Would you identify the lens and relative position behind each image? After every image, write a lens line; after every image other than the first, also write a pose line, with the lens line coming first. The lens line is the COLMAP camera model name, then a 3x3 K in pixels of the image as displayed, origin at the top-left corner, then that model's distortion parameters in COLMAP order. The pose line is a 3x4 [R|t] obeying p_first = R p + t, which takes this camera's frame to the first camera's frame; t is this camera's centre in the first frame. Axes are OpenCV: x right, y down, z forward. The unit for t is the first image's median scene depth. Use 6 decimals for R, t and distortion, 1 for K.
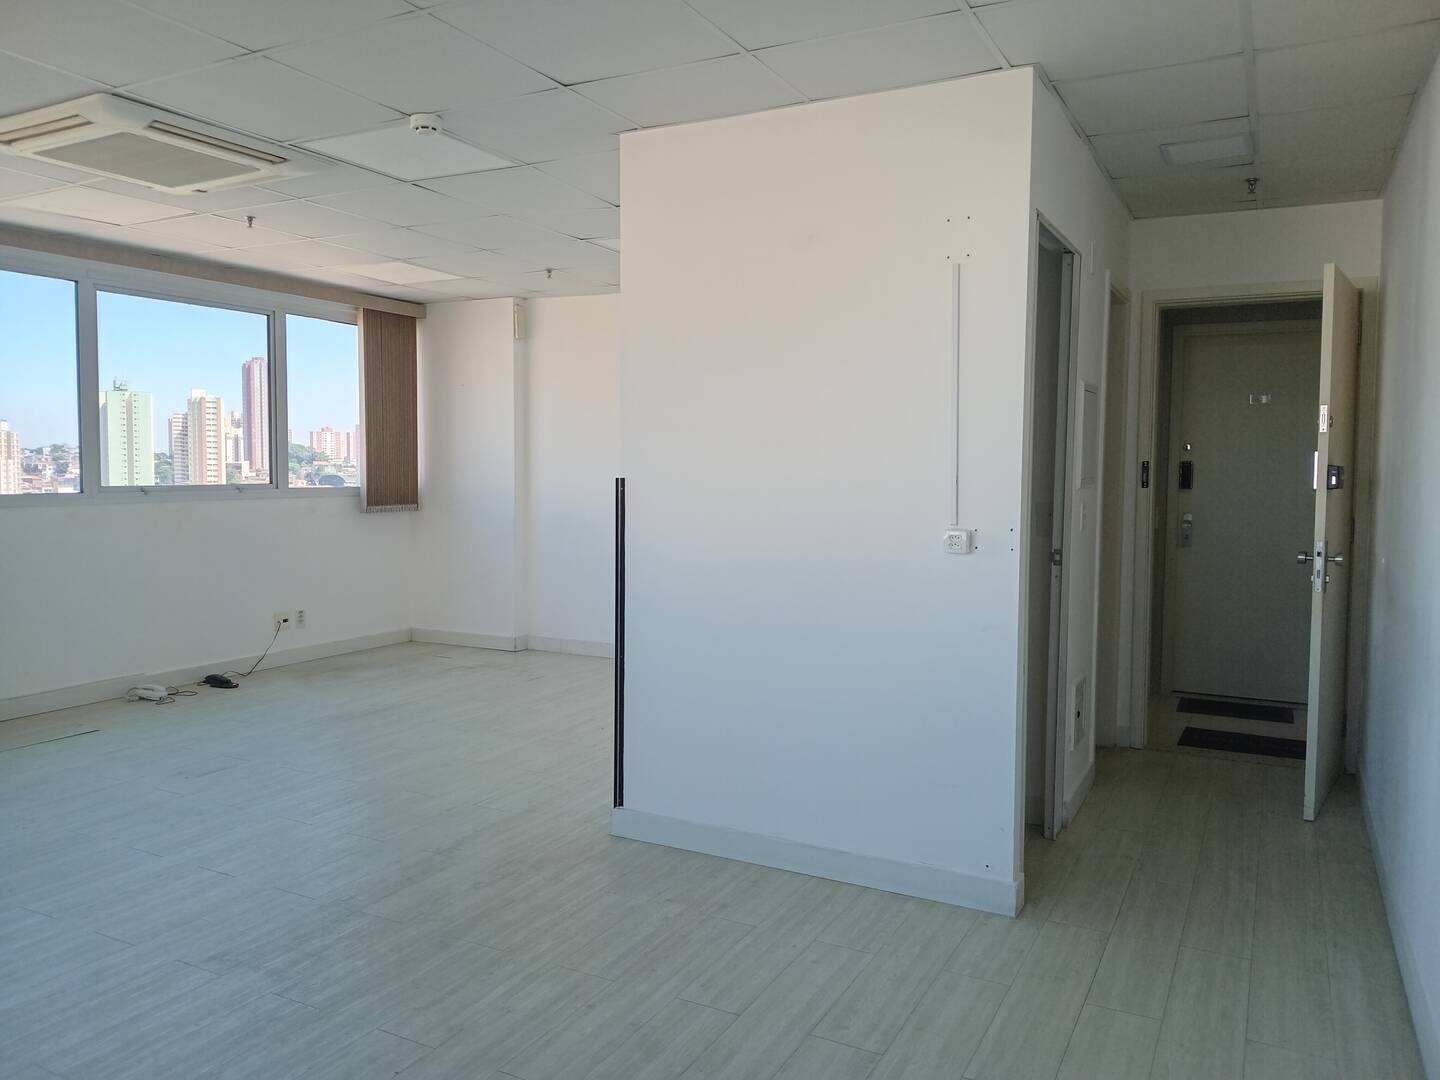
lens RADIAL K [[1062.8, 0, 715.4], [0, 1062.8, 534.0], [0, 0, 1]] dist [0.063082, -0.098140]
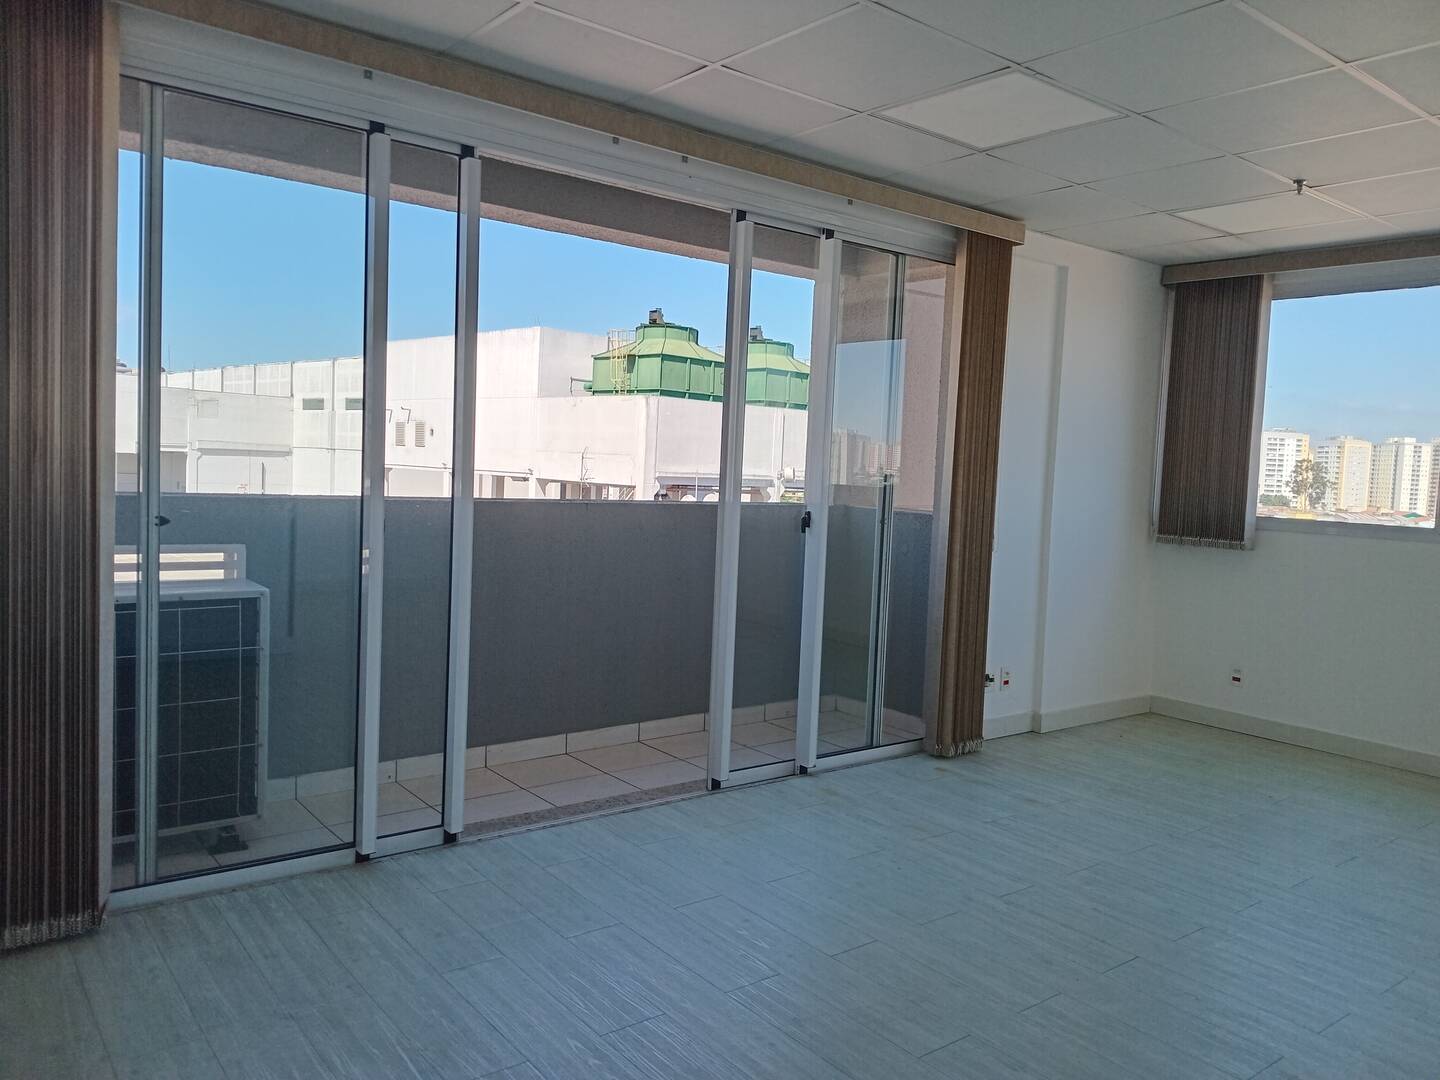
lens RADIAL K [[1062.8, 0, 709.5], [0, 1062.8, 528.0], [0, 0, 1]] dist [0.063082, -0.098140]
pose [[-0.413187, 0.029603, -0.910165, 0.325468], [-0.107759, 0.990860, 0.081147, -0.031070], [0.904248, 0.131607, -0.406220, 0.618636]]
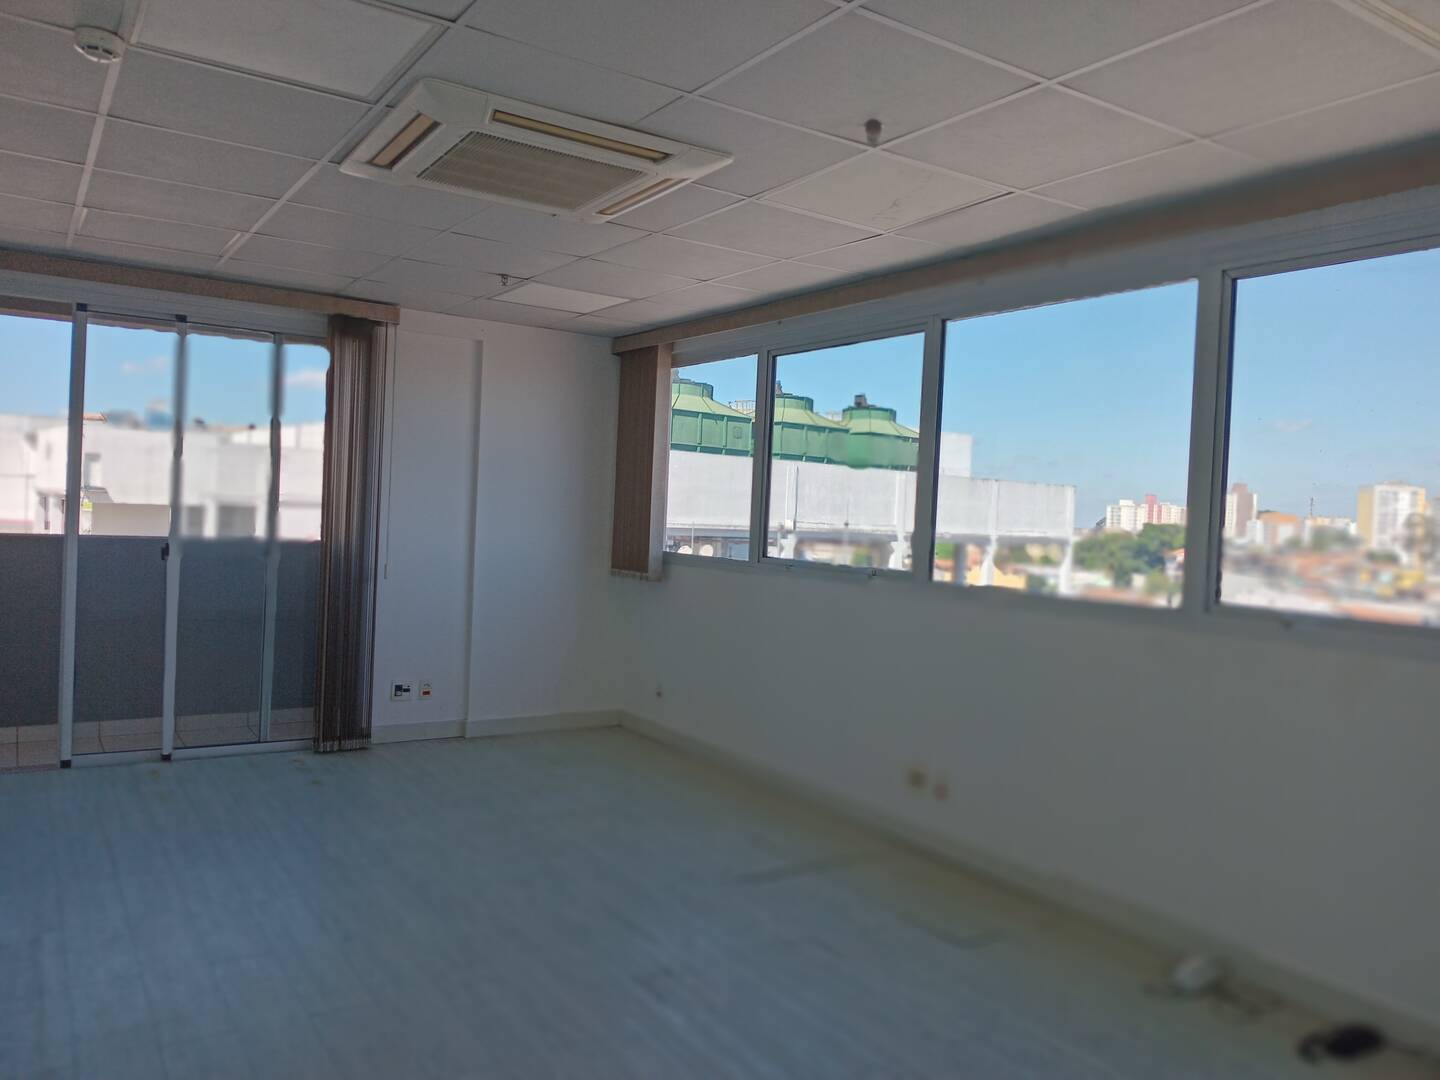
lens RADIAL K [[1069.3, 0, 711.0], [0, 1069.3, 528.4], [0, 0, 1]] dist [0.051927, -0.083505]
pose [[-0.486359, -0.017001, -0.873594, 0.134422], [-0.107418, 0.993390, 0.040471, -0.115843], [0.867131, 0.113523, -0.484970, 1.510714]]
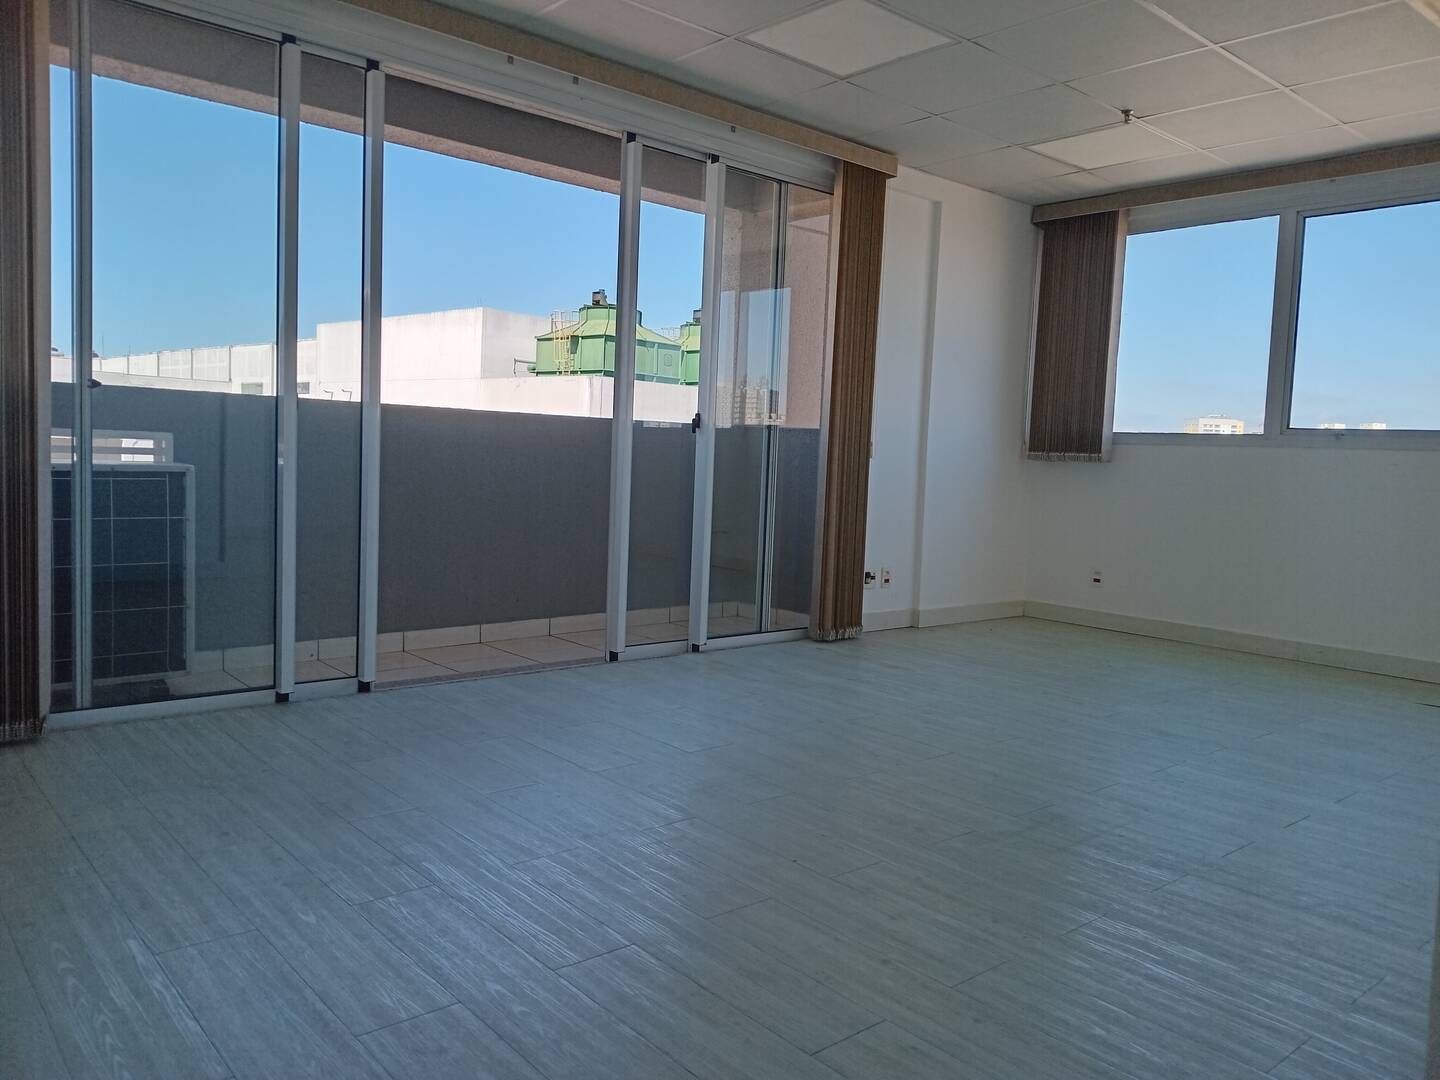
lens RADIAL K [[1062.8, 0, 712.2], [0, 1062.8, 525.2], [0, 0, 1]] dist [0.063082, -0.098140]
pose [[-0.367273, 0.039412, -0.929278, 0.406895], [-0.105343, 0.990911, 0.083659, 0.053834], [0.924129, 0.128619, -0.359783, 0.729441]]
